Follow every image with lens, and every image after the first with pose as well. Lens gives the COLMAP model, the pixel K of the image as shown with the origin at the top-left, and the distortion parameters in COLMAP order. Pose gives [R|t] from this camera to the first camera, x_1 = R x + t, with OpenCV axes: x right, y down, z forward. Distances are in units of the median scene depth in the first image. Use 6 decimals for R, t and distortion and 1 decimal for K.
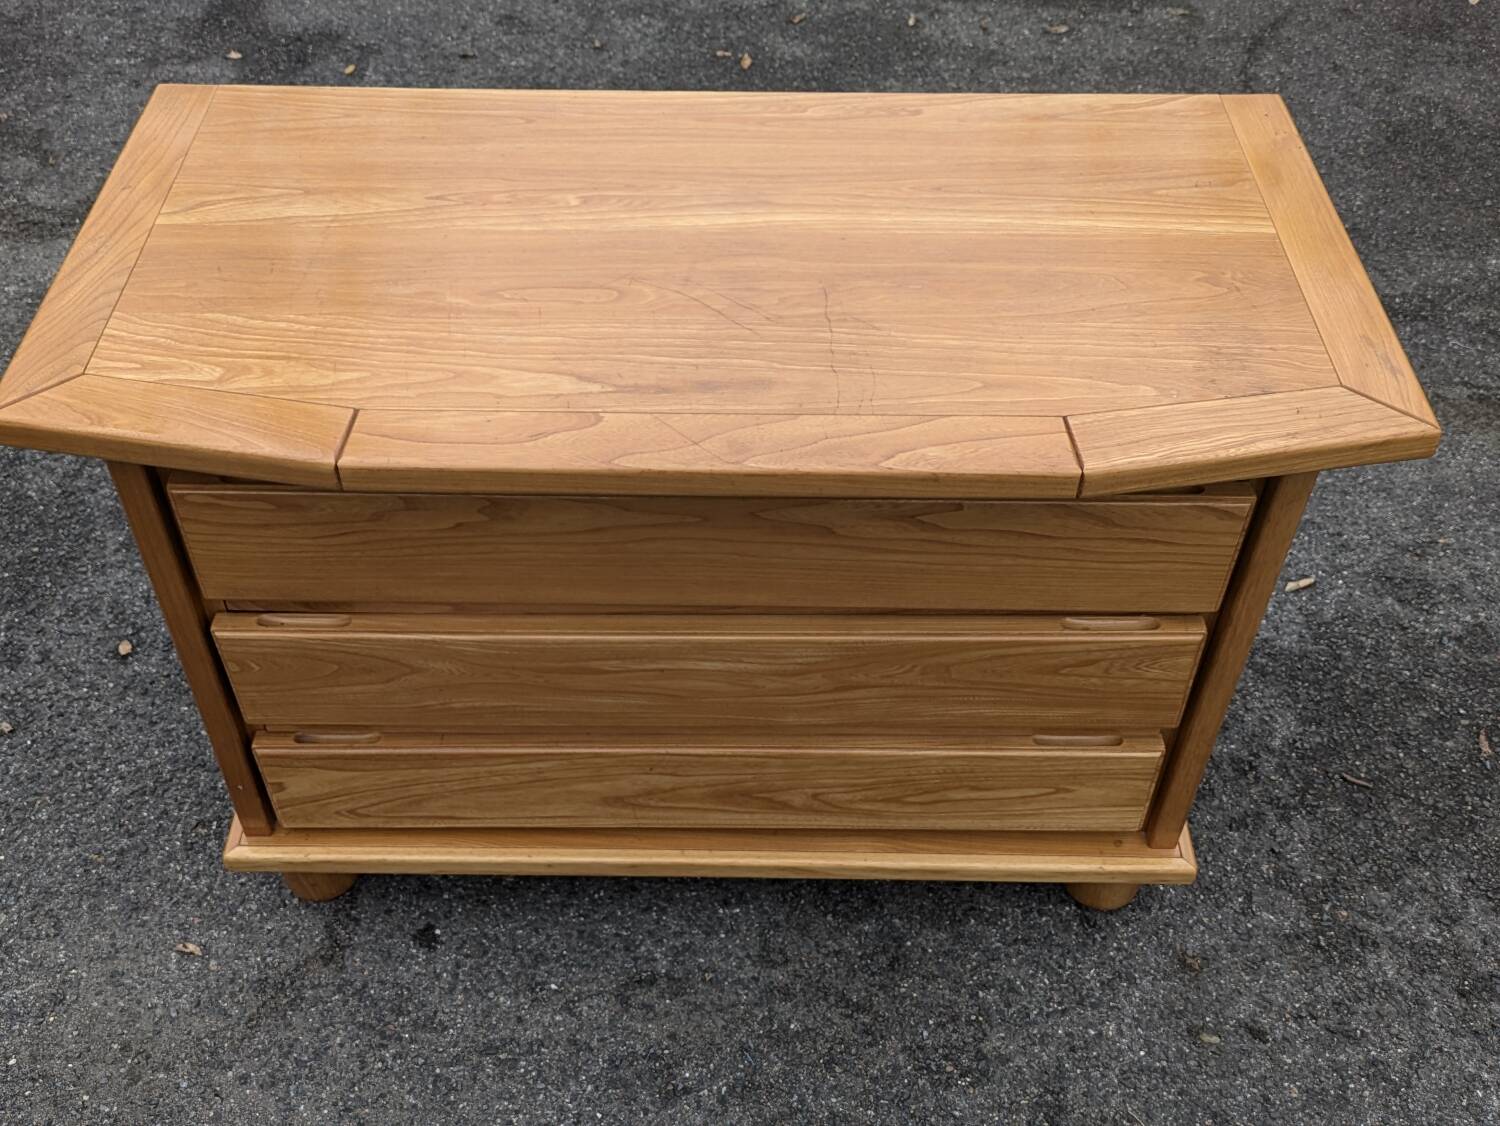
lens RADIAL K [[1530.3, 0, 721.3], [0, 1530.3, 565.5], [0, 0, 1]] dist [0.085252, -0.122398]
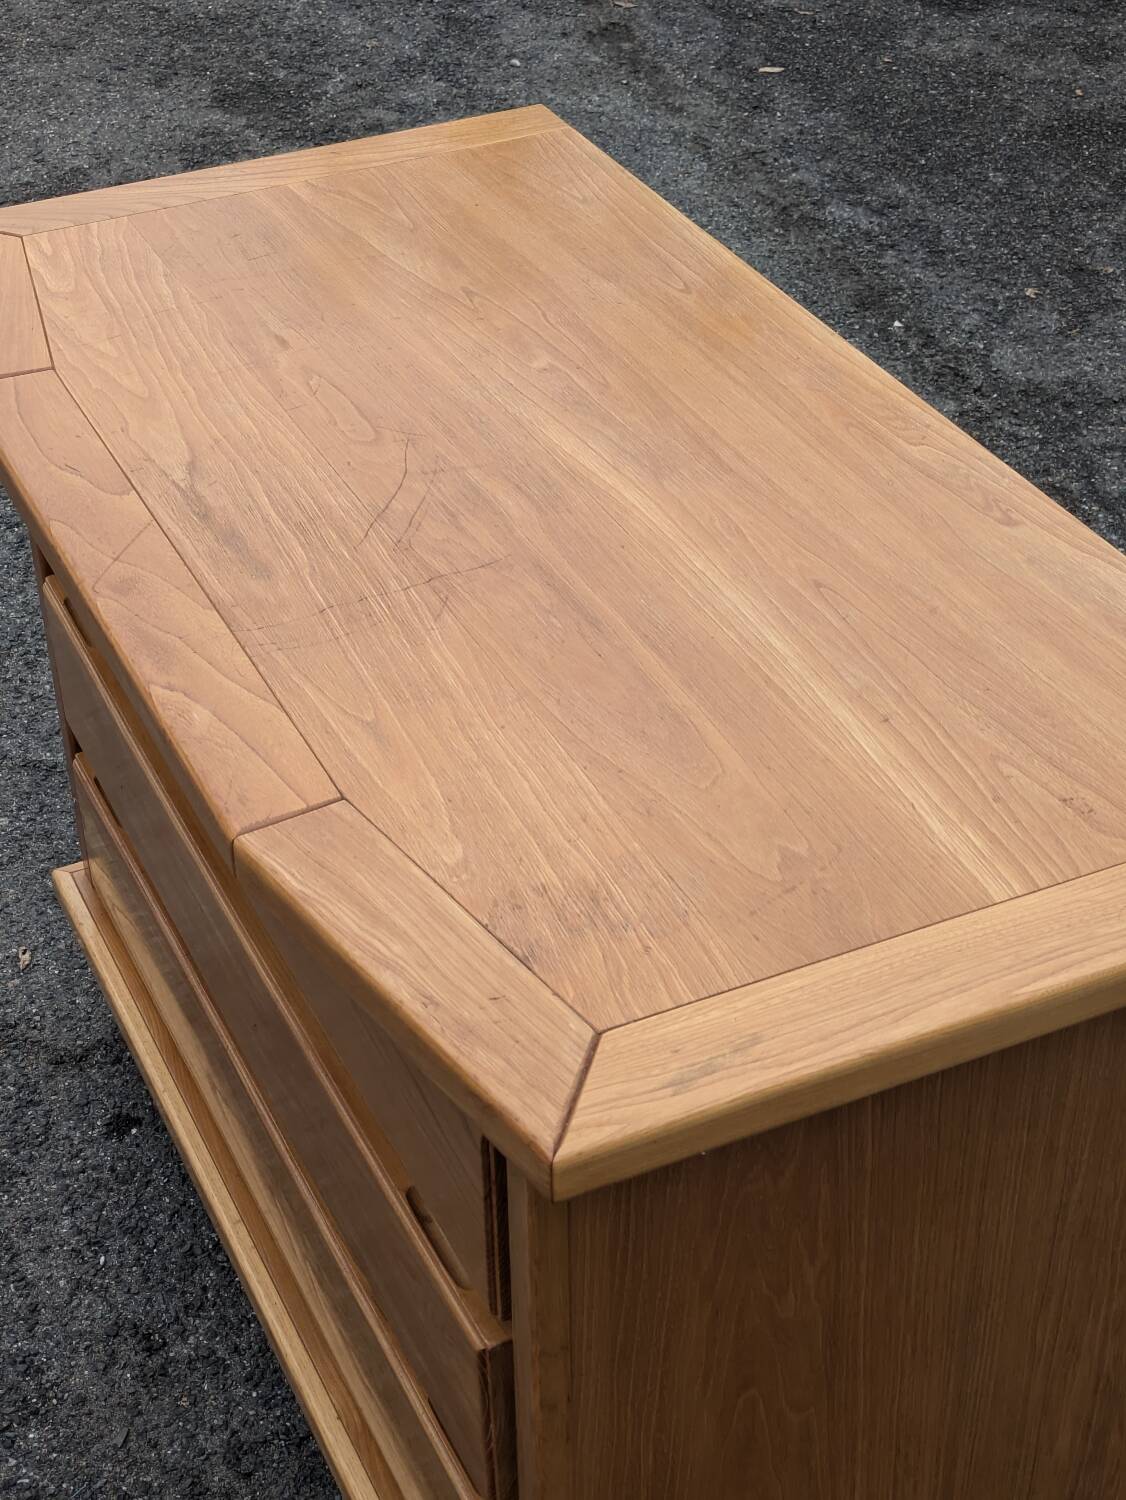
lens RADIAL K [[2484.7, 0, 556.3], [0, 2484.7, 748.1], [0, 0, 1]] dist [0.087154, -0.123712]
pose [[0.431258, 0.510425, -0.743964, 0.878757], [-0.627974, 0.761882, 0.158696, -0.285373], [0.647815, 0.398752, 0.649102, 0.292249]]
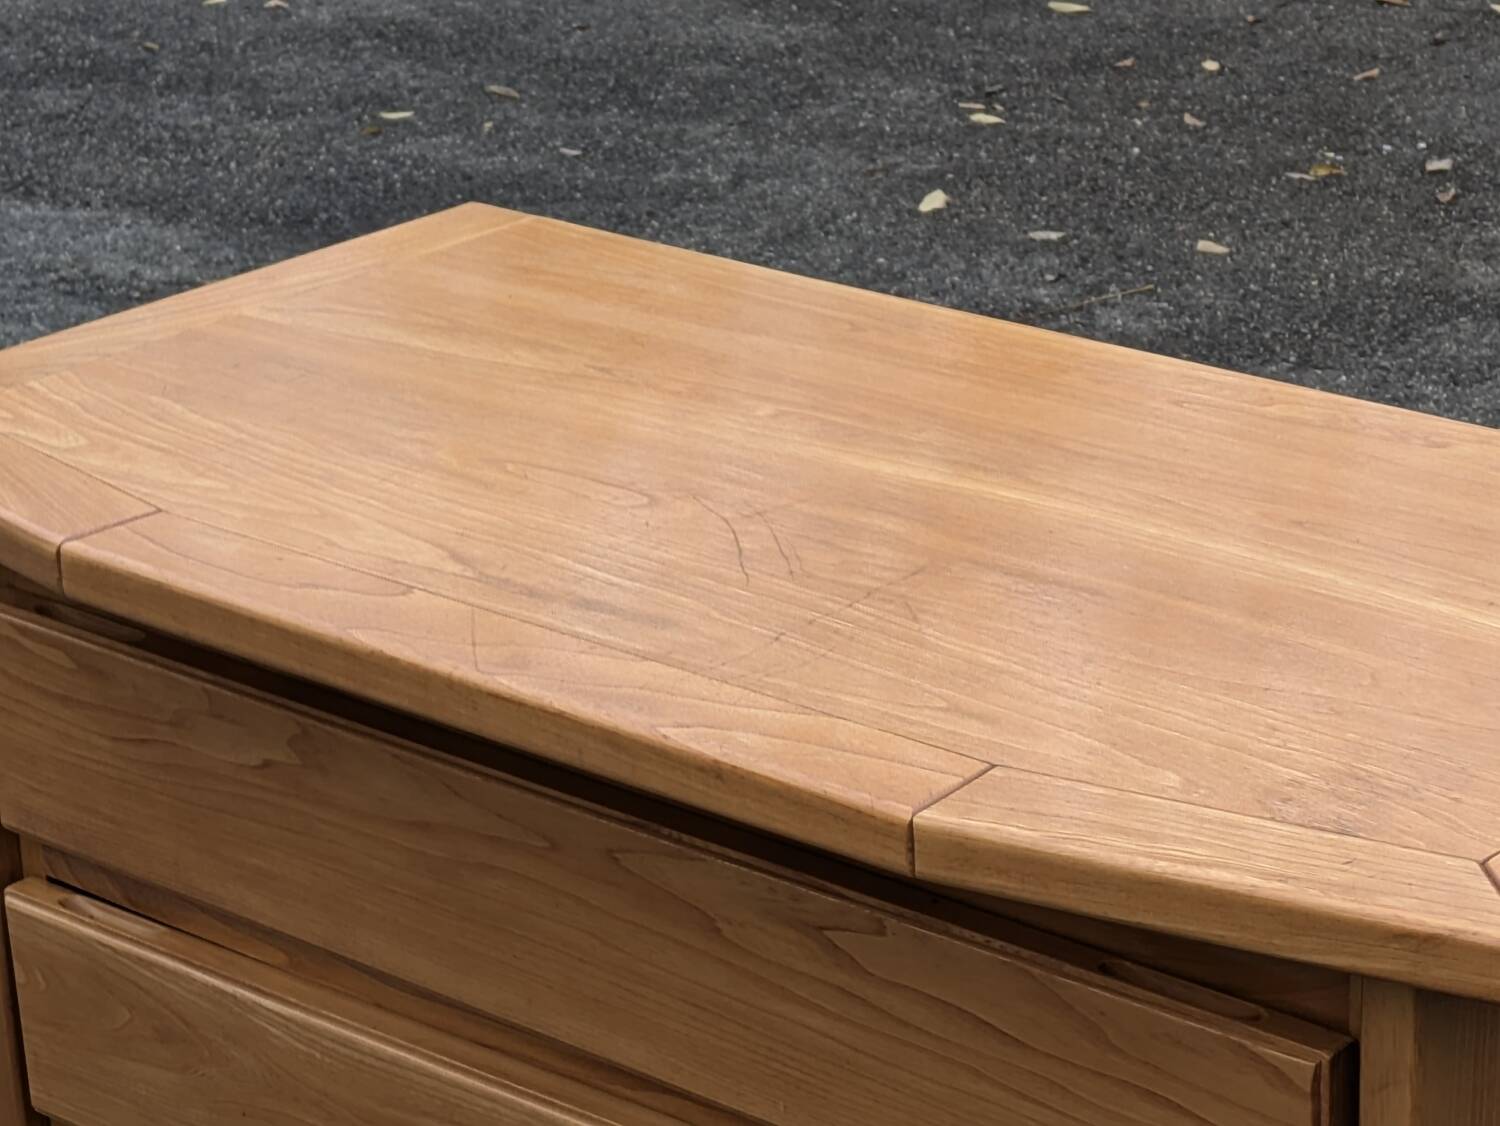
lens RADIAL K [[4299.0, 0, 841.5], [0, 4299.0, 641.7], [0, 0, 1]] dist [0.124599, -0.319976]
pose [[0.758754, 0.211277, -0.616162, 0.942172], [-0.438798, 0.864885, -0.243783, 0.223739], [0.481403, 0.455342, 0.748942, -0.177522]]
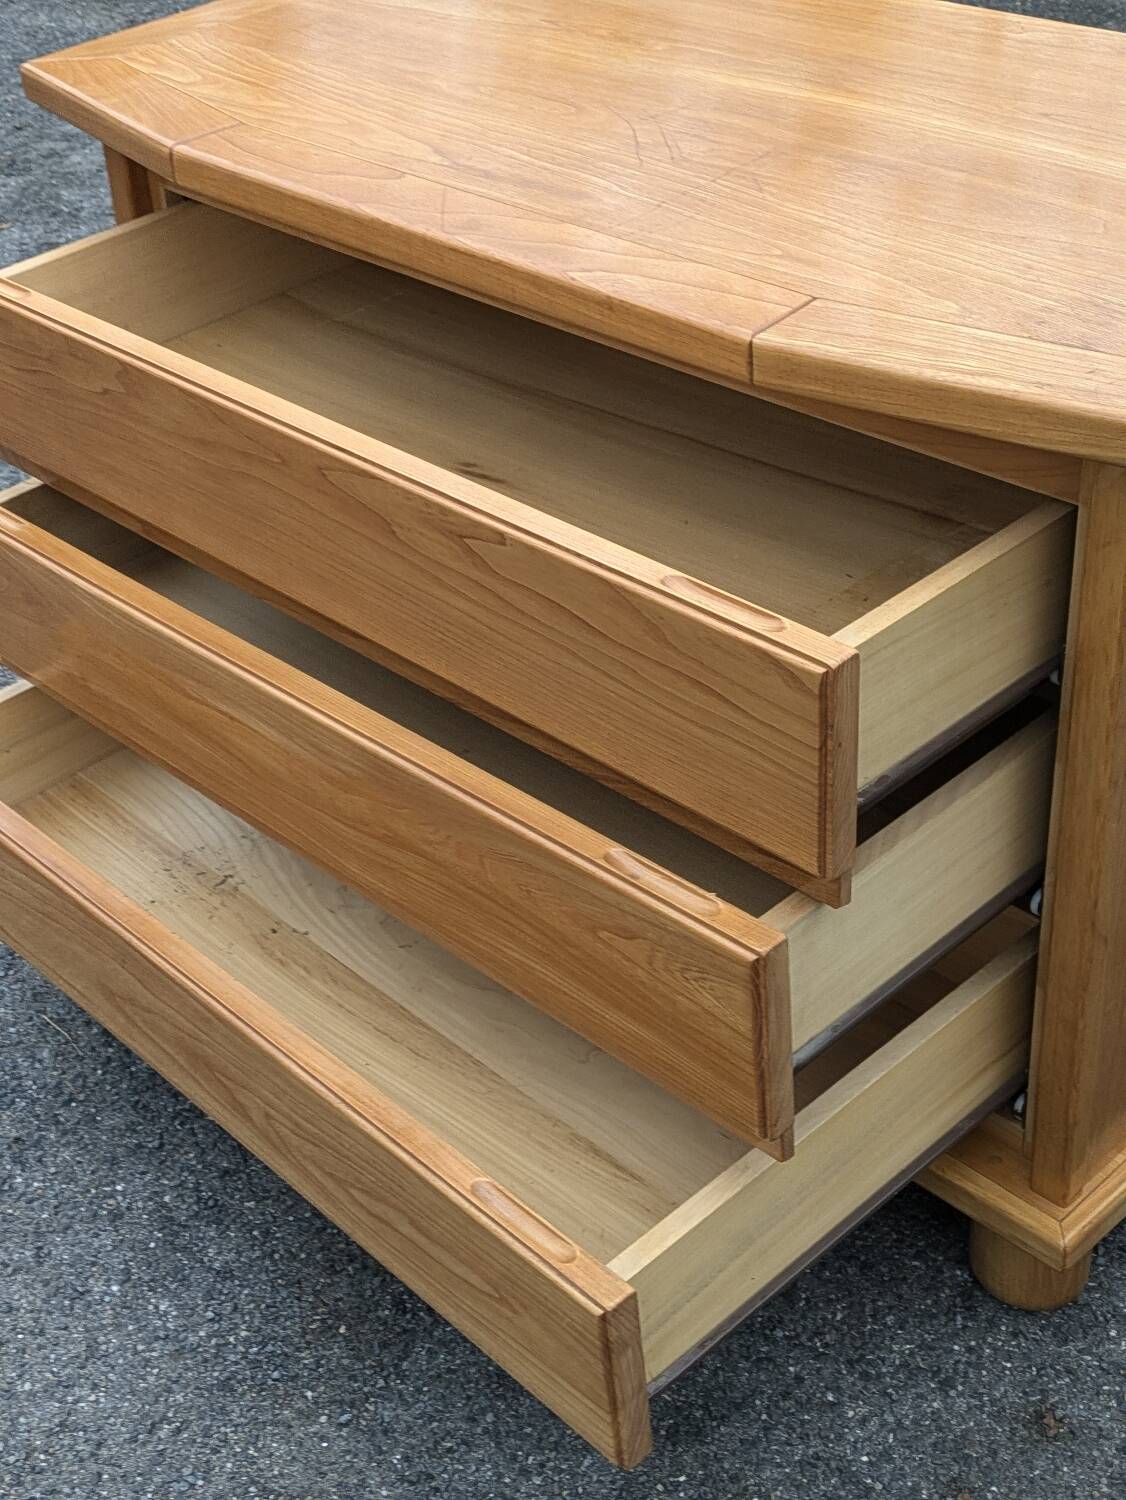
lens RADIAL K [[2090.0, 0, 506.7], [0, 2090.0, 739.7], [0, 0, 1]] dist [0.035138, 0.008555]
pose [[0.689359, 0.360130, -0.628563, 0.694979], [-0.454372, 0.890731, 0.012017, 0.124639], [0.564208, 0.277318, 0.777666, 0.155391]]
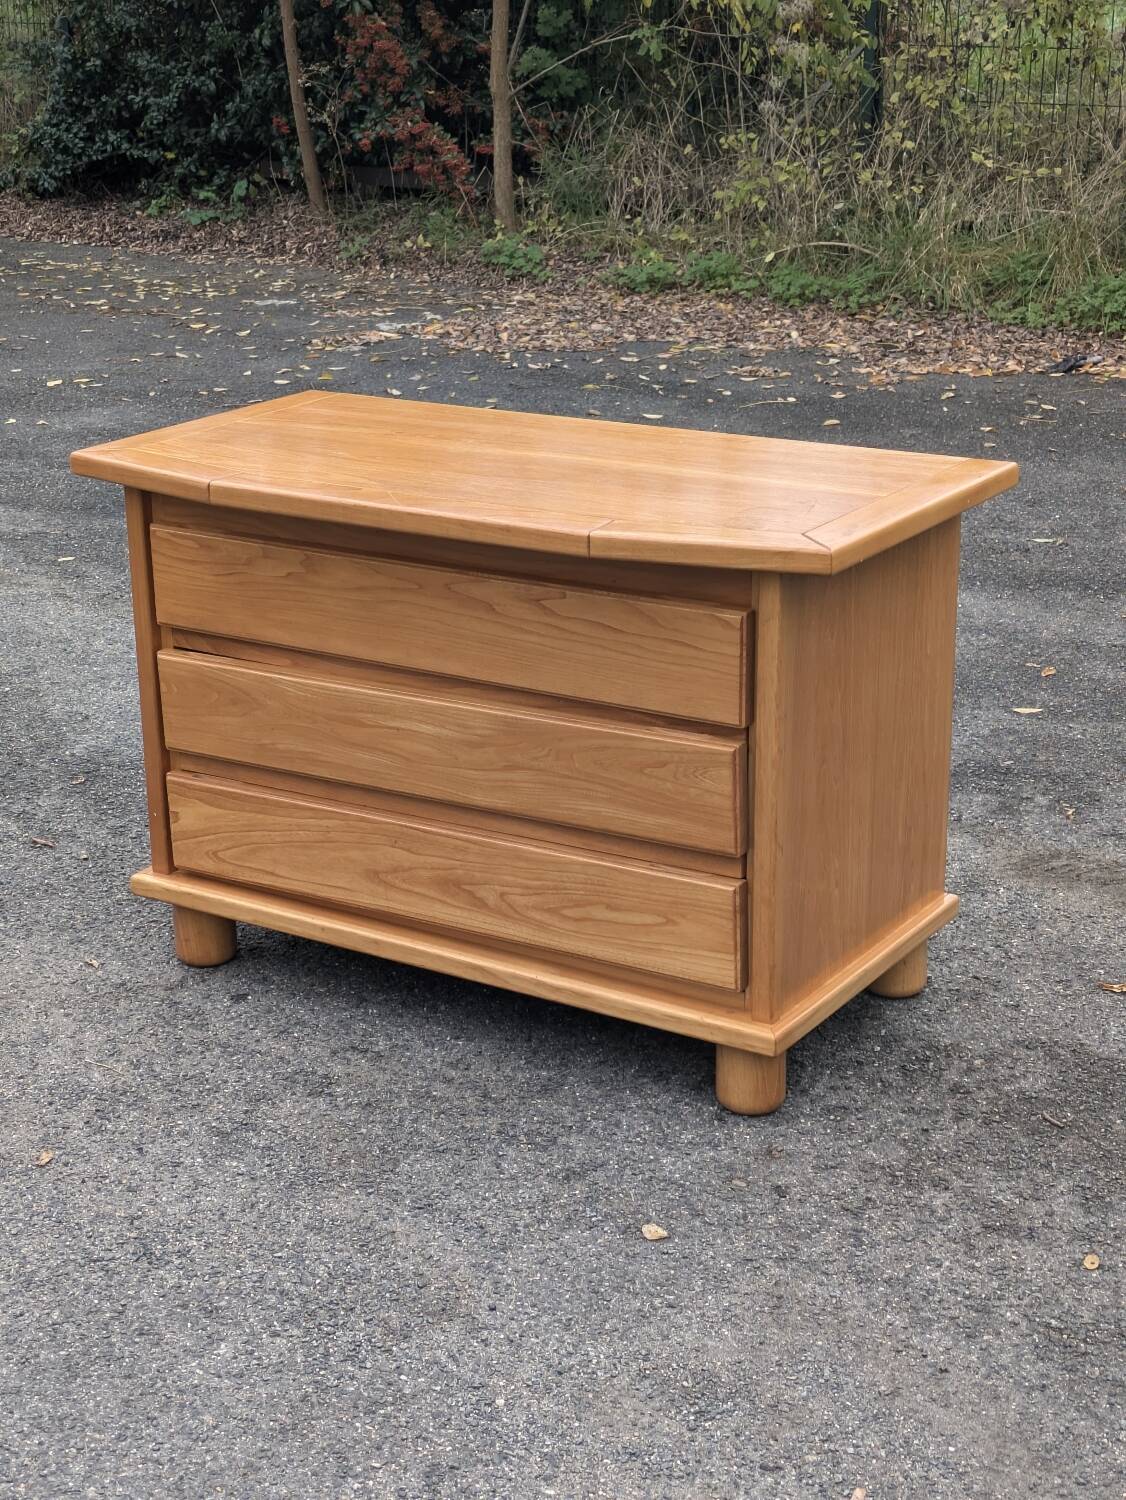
lens RADIAL K [[2418.3, 0, 537.6], [0, 2418.3, 752.8], [0, 0, 1]] dist [0.091385, -0.172113]
pose [[0.842461, 0.152967, -0.516586, 1.170397], [-0.368028, 0.863662, -0.344448, 0.774470], [0.393467, 0.480302, 0.783897, -0.629236]]
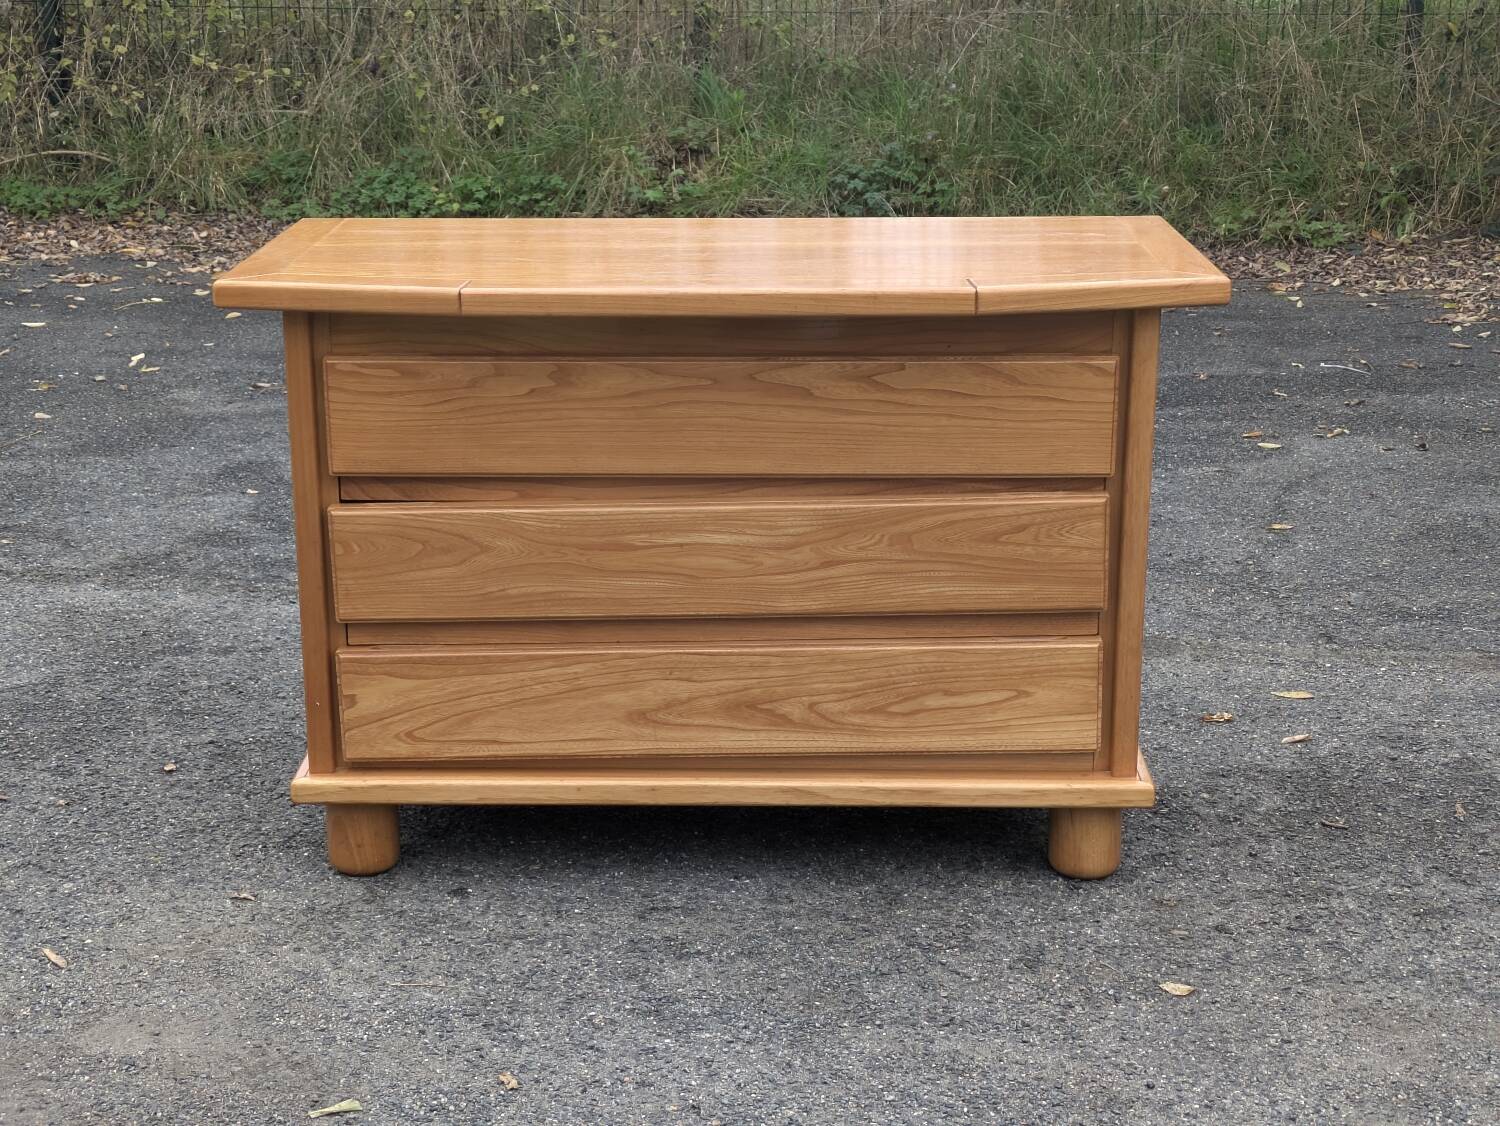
lens RADIAL K [[2418.3, 0, 711.0], [0, 2418.3, 608.2], [0, 0, 1]] dist [0.091385, -0.172113]
pose [[0.999739, -0.005605, -0.022137, 0.028436], [-0.005752, 0.876342, -0.481655, 1.045771], [0.022099, 0.481657, 0.876081, -0.690471]]
